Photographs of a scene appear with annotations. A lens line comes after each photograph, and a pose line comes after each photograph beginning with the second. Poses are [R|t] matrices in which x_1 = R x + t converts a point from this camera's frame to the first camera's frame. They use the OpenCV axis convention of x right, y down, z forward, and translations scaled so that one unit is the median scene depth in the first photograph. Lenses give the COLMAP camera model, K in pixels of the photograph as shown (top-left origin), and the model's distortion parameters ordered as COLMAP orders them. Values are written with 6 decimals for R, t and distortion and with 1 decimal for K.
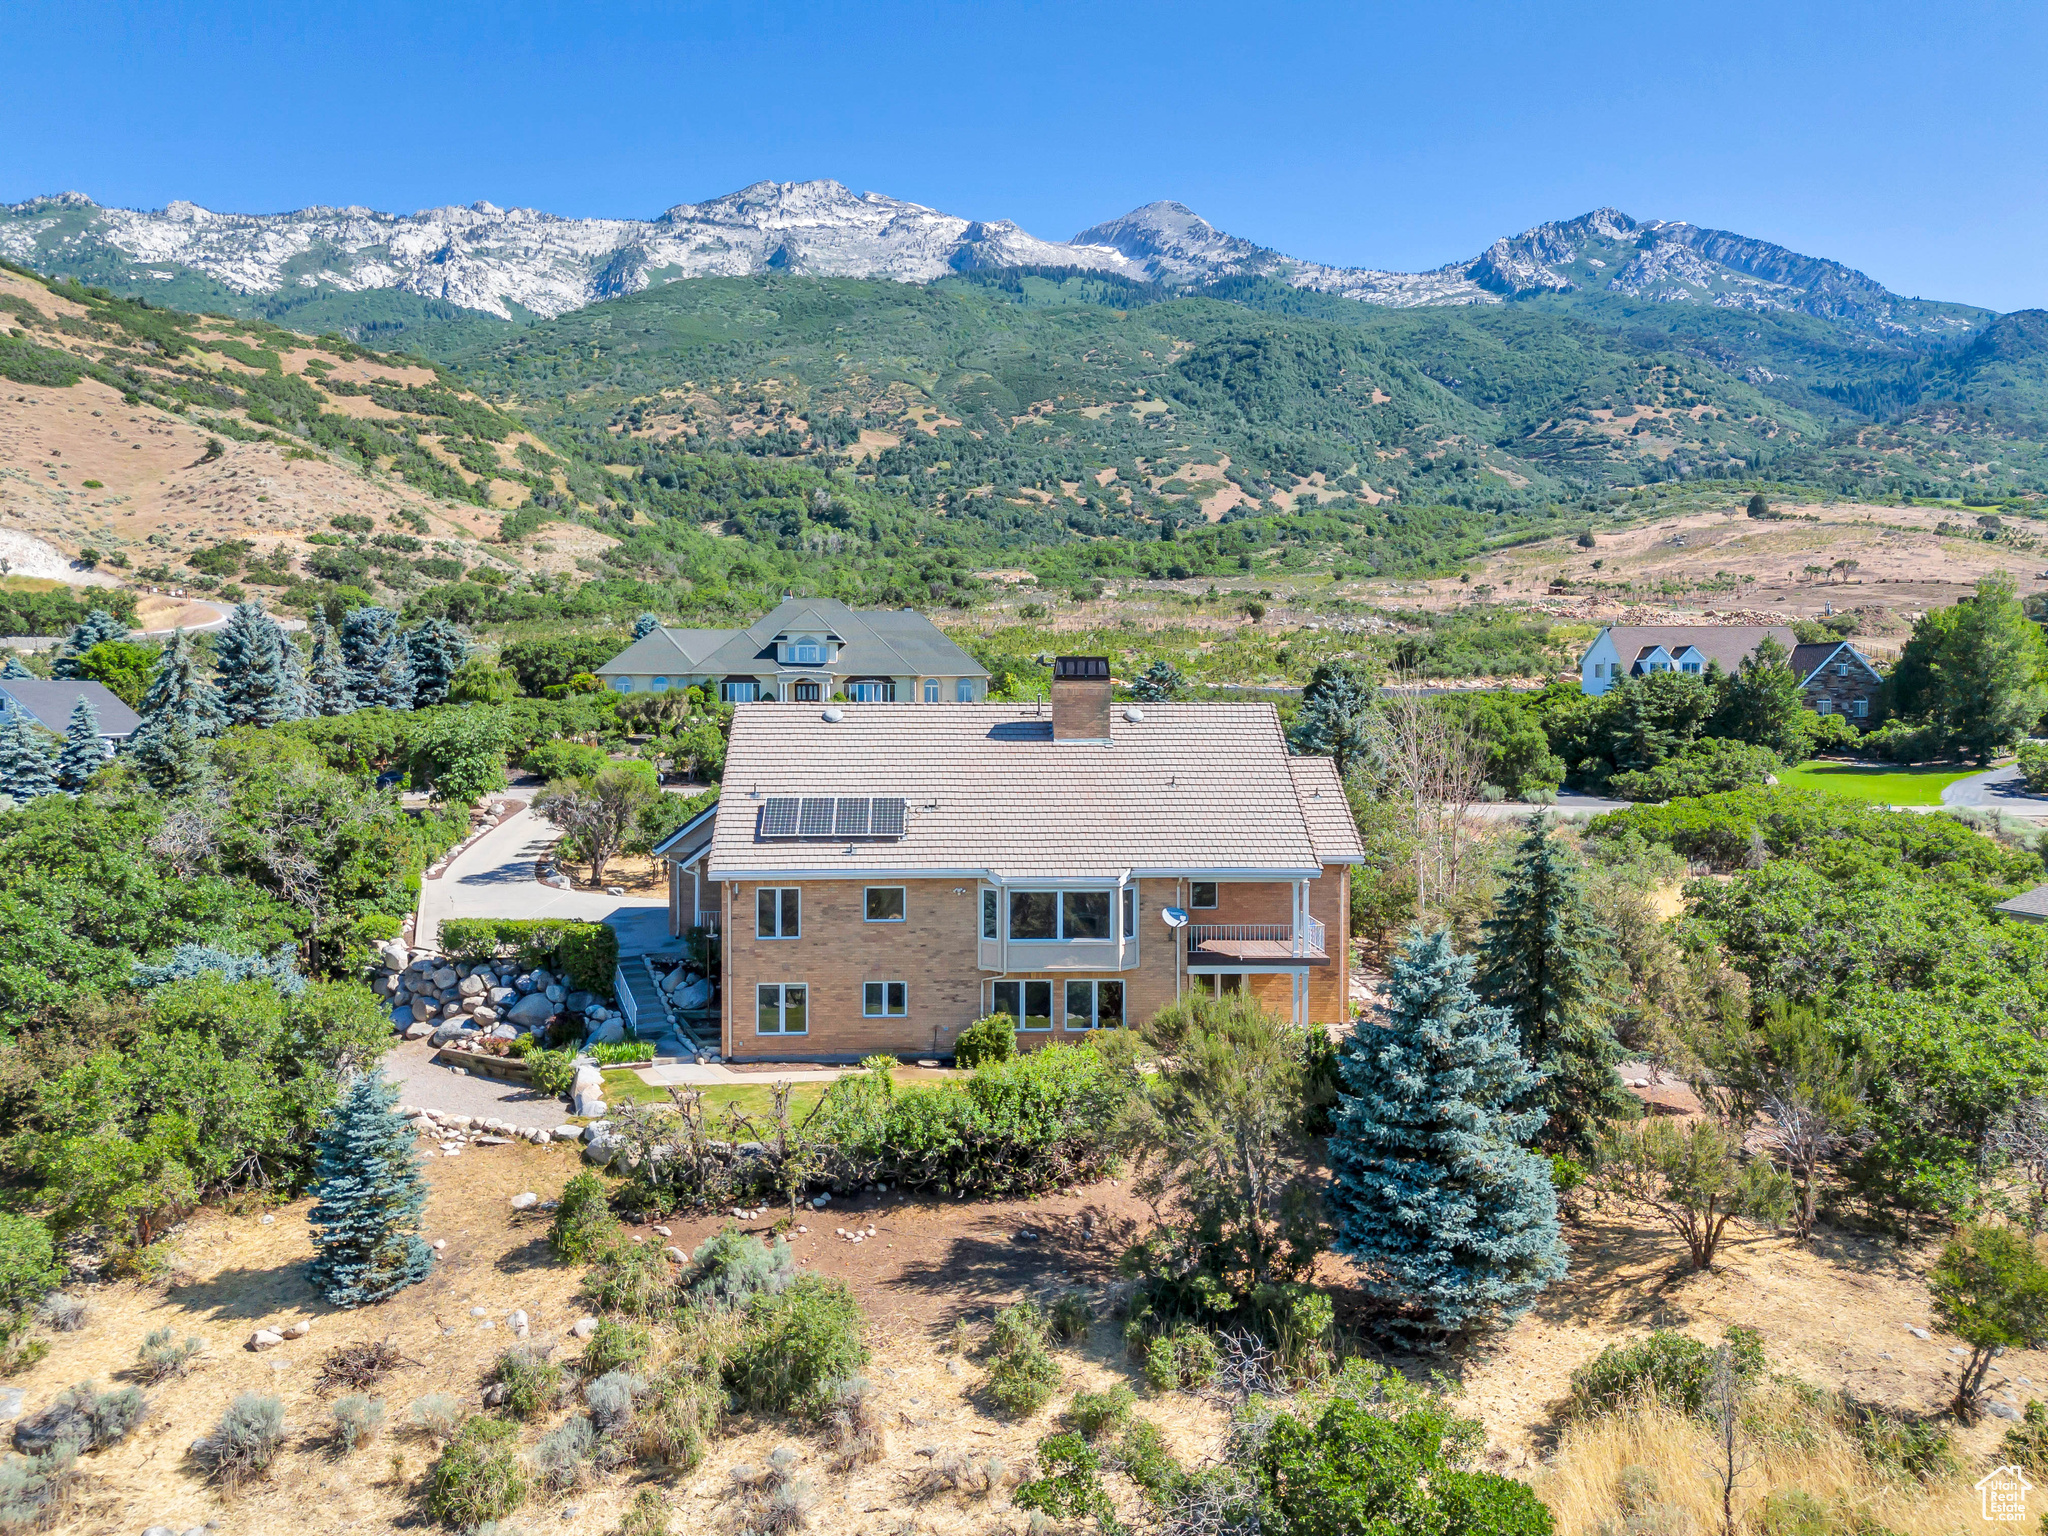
lens RADIAL K [[1499.3, 0, 1020.1], [0, 1499.3, 764.4], [0, 0, 1]] dist [0.065968, -0.054192]
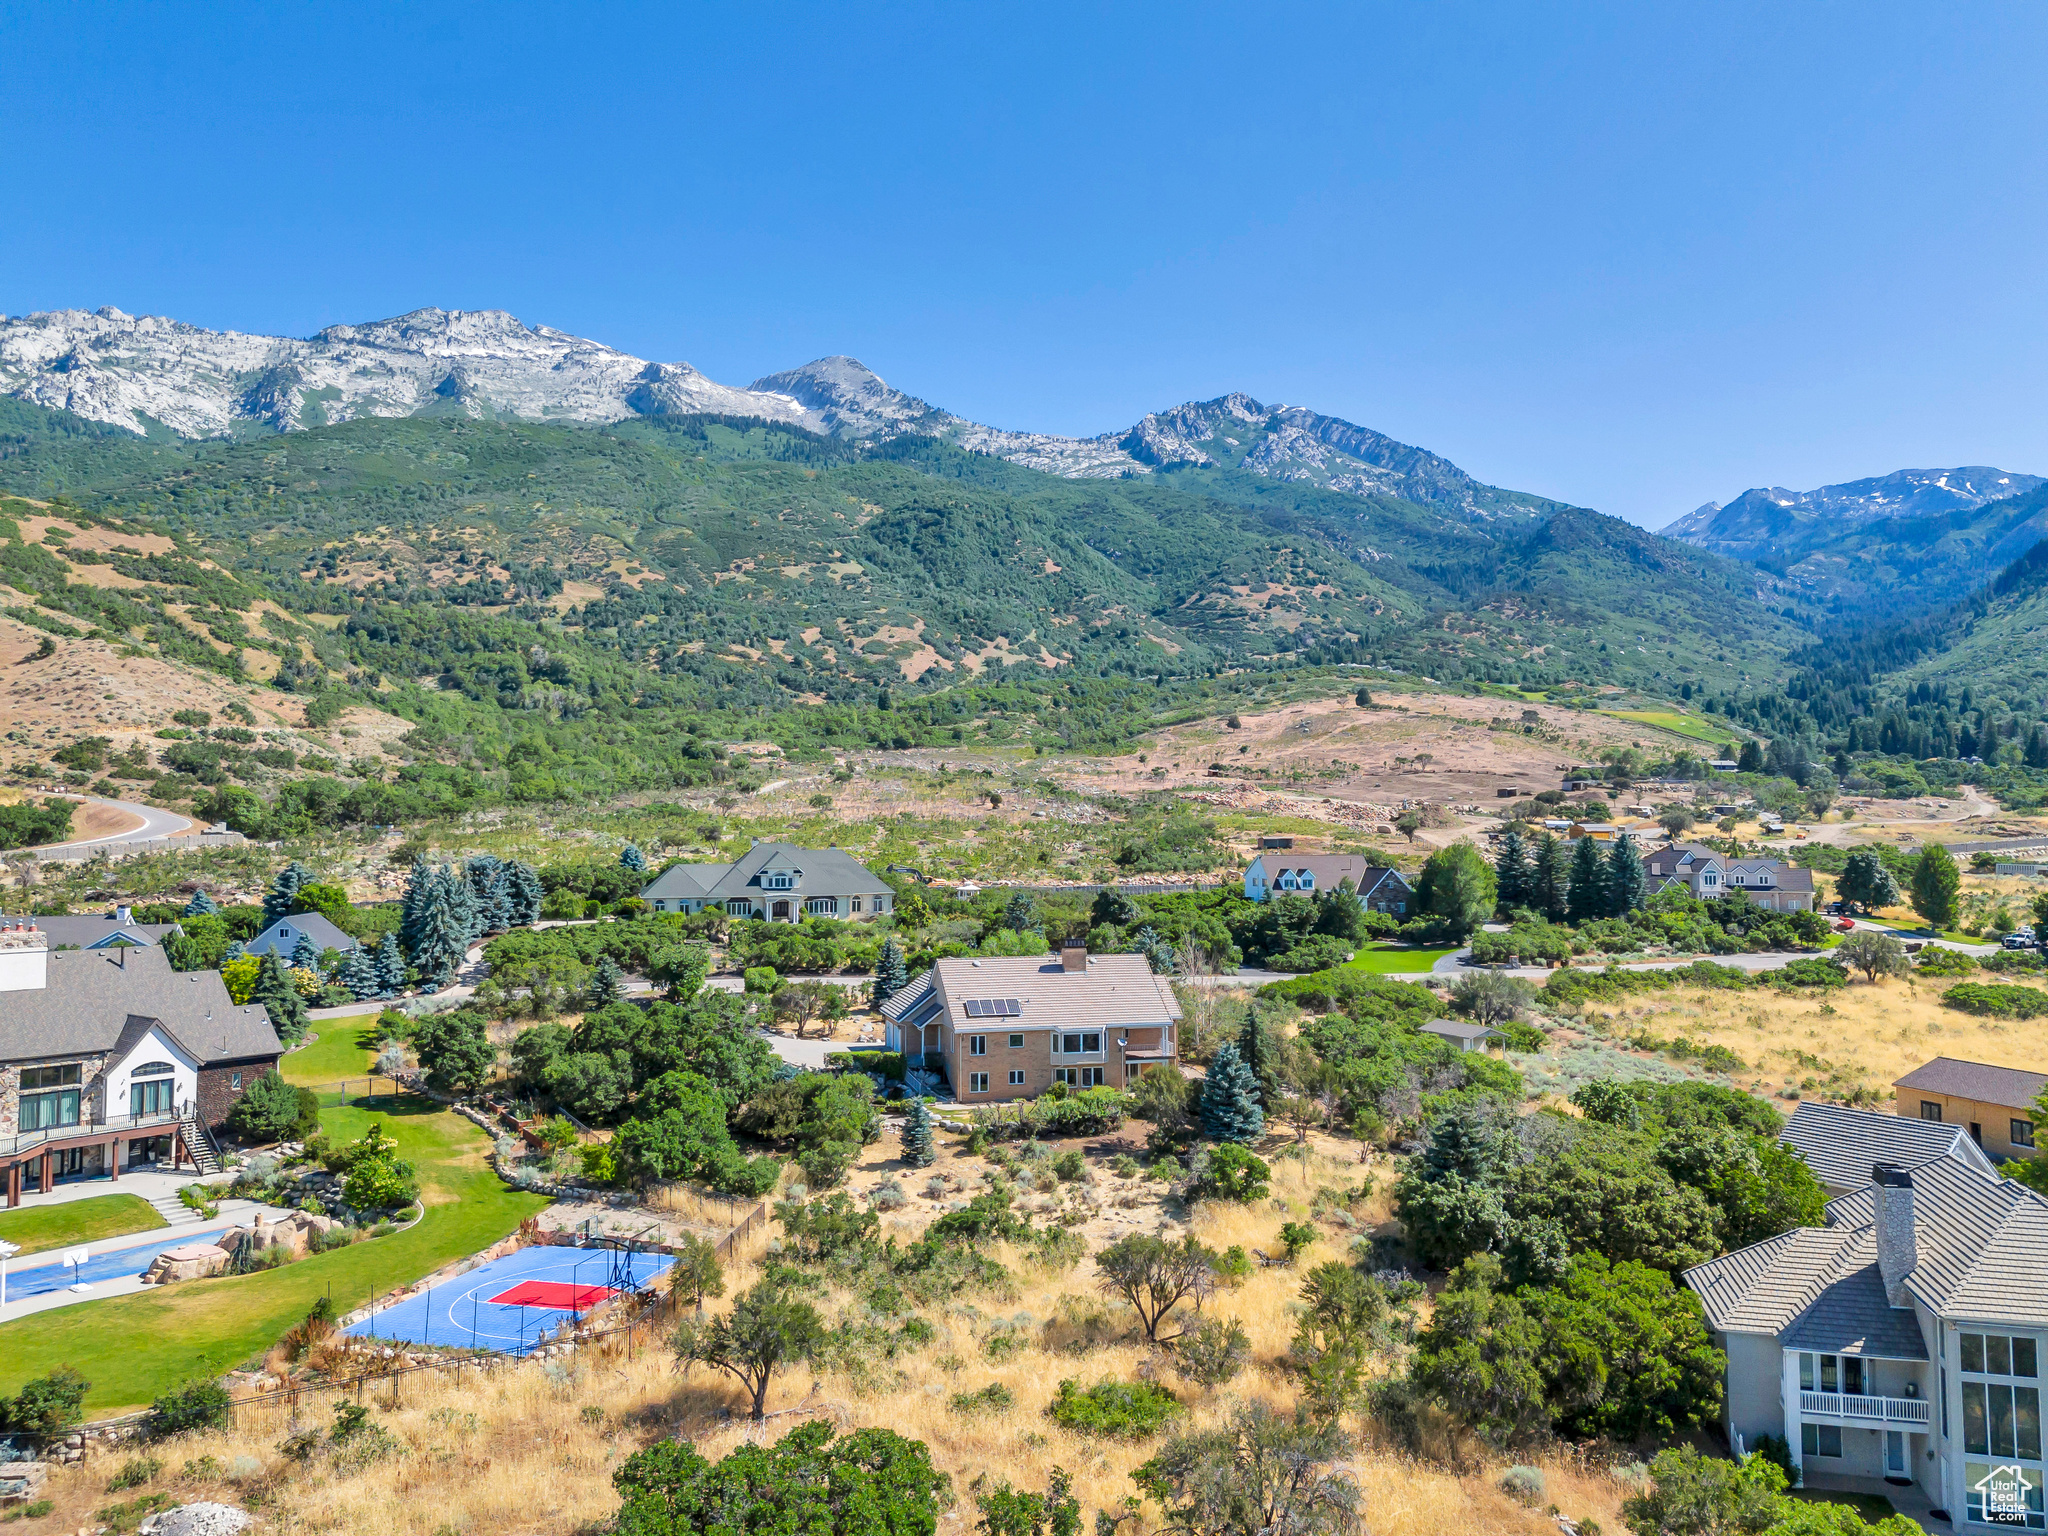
lens RADIAL K [[1494.7, 0, 1017.7], [0, 1494.7, 767.9], [0, 0, 1]] dist [0.096425, -0.103297]
pose [[0.976824, 0.007108, 0.213924, -0.023967], [0.011109, 0.996418, -0.083835, -0.006013], [-0.213754, 0.084269, 0.973246, -0.059038]]
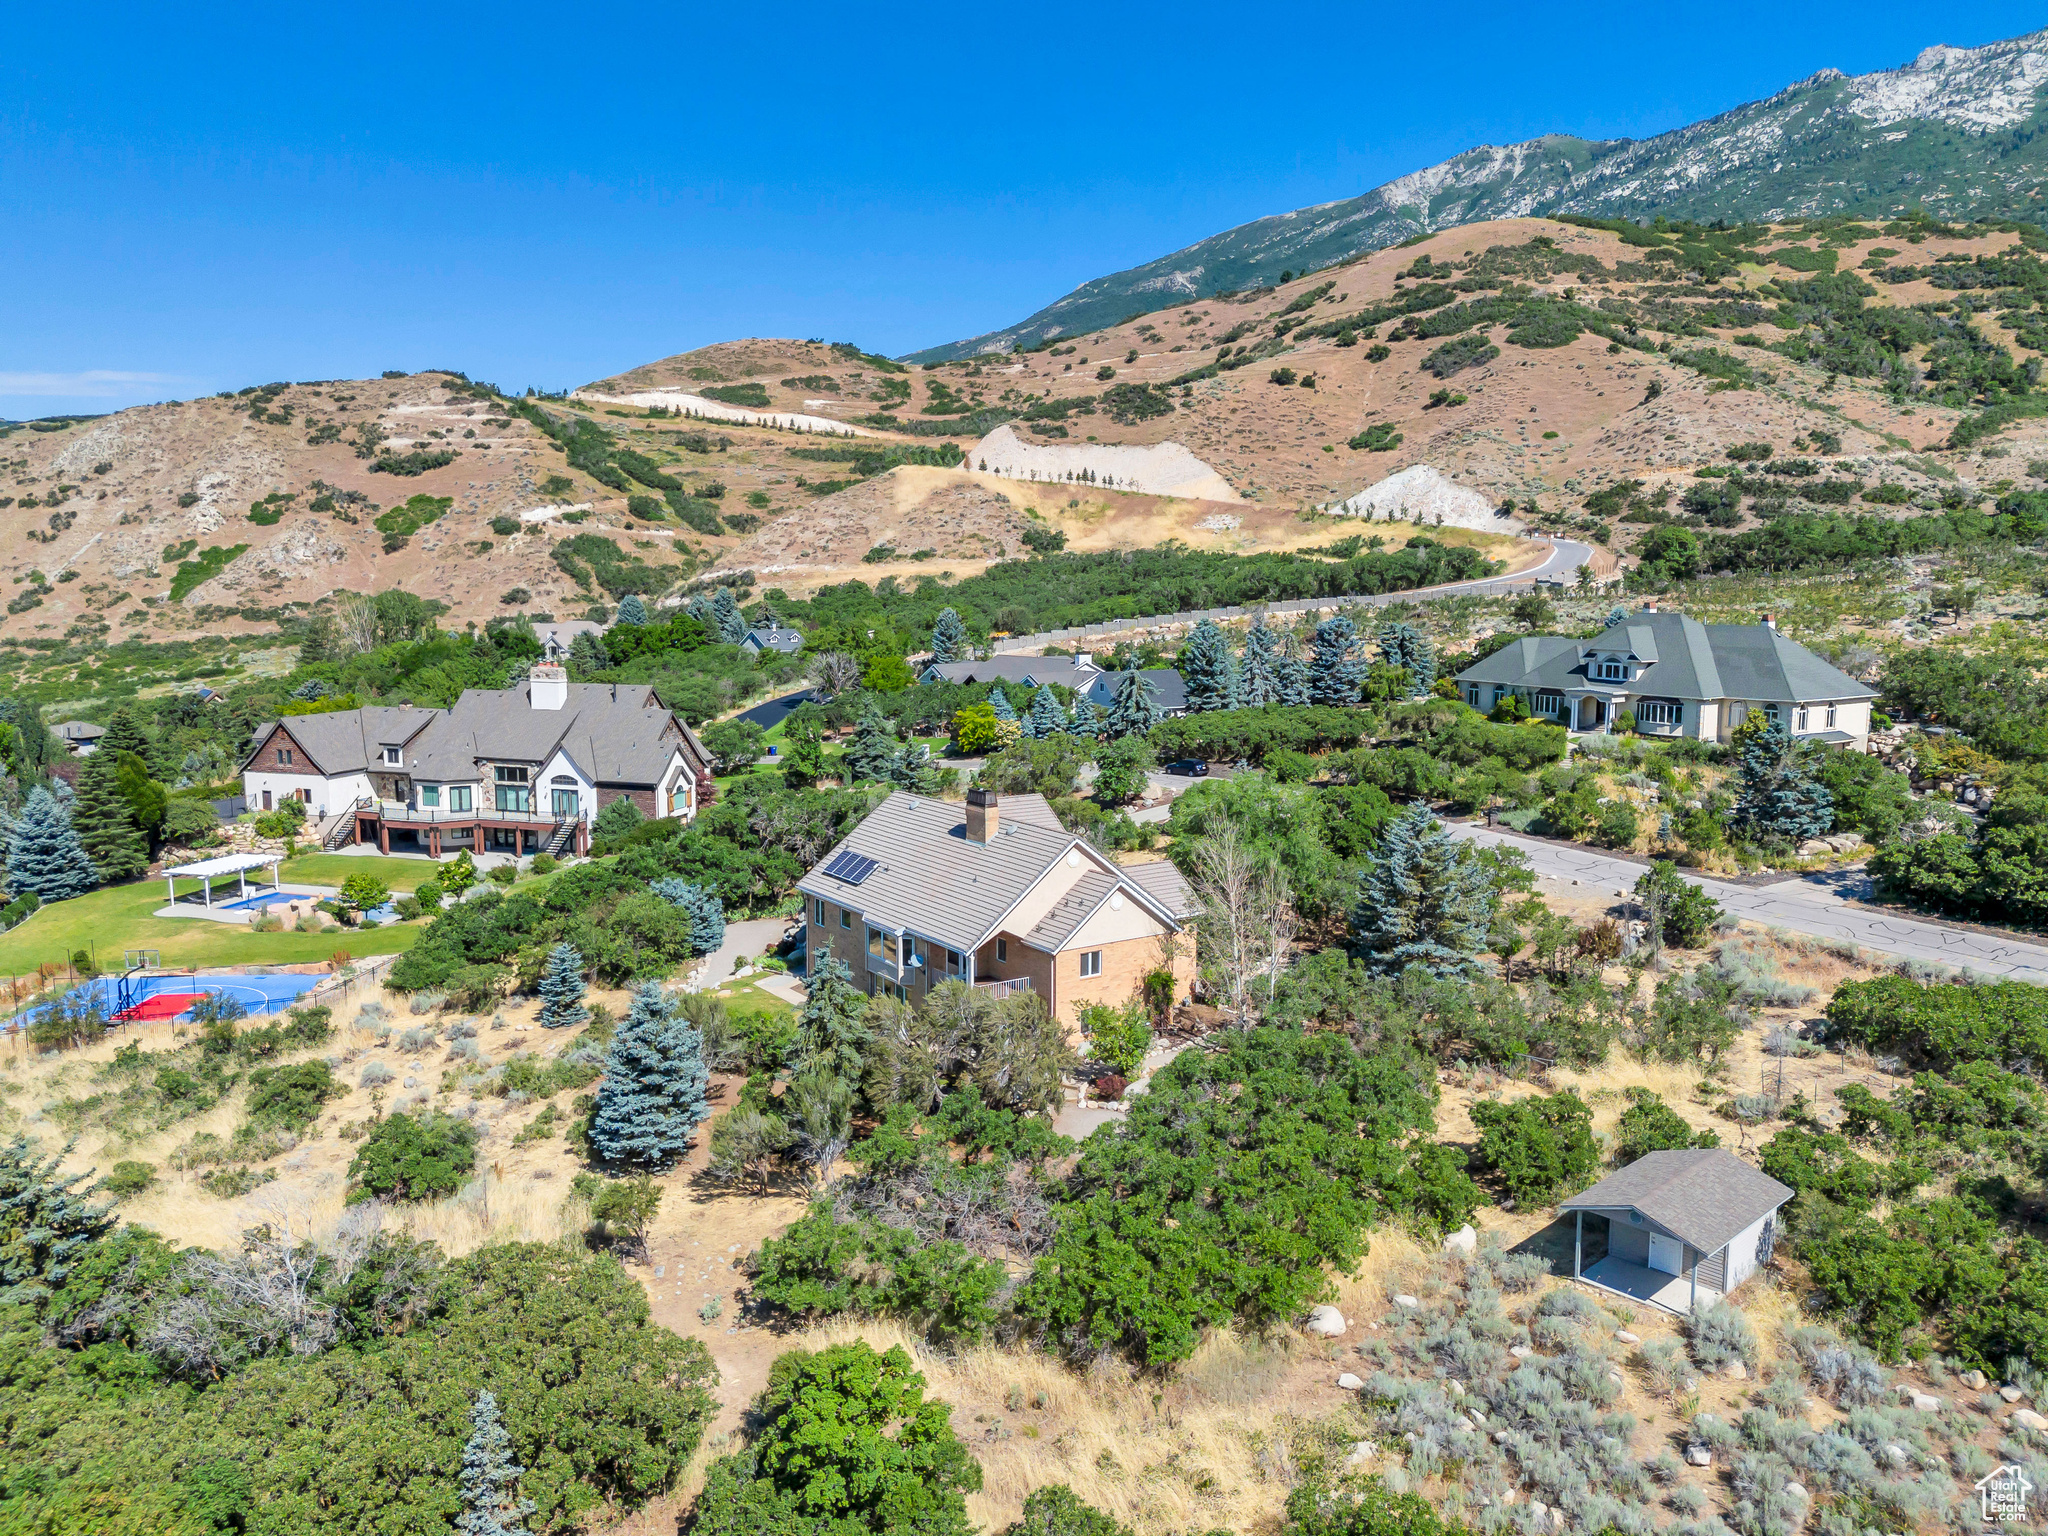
lens RADIAL K [[1501.2, 0, 1020.0], [0, 1501.2, 759.9], [0, 0, 1]] dist [0.079274, -0.078521]
pose [[0.517812, 0.108080, -0.848640, 0.057104], [-0.037037, 0.993890, 0.103979, -0.010989], [0.854692, -0.022410, 0.518651, 0.008138]]
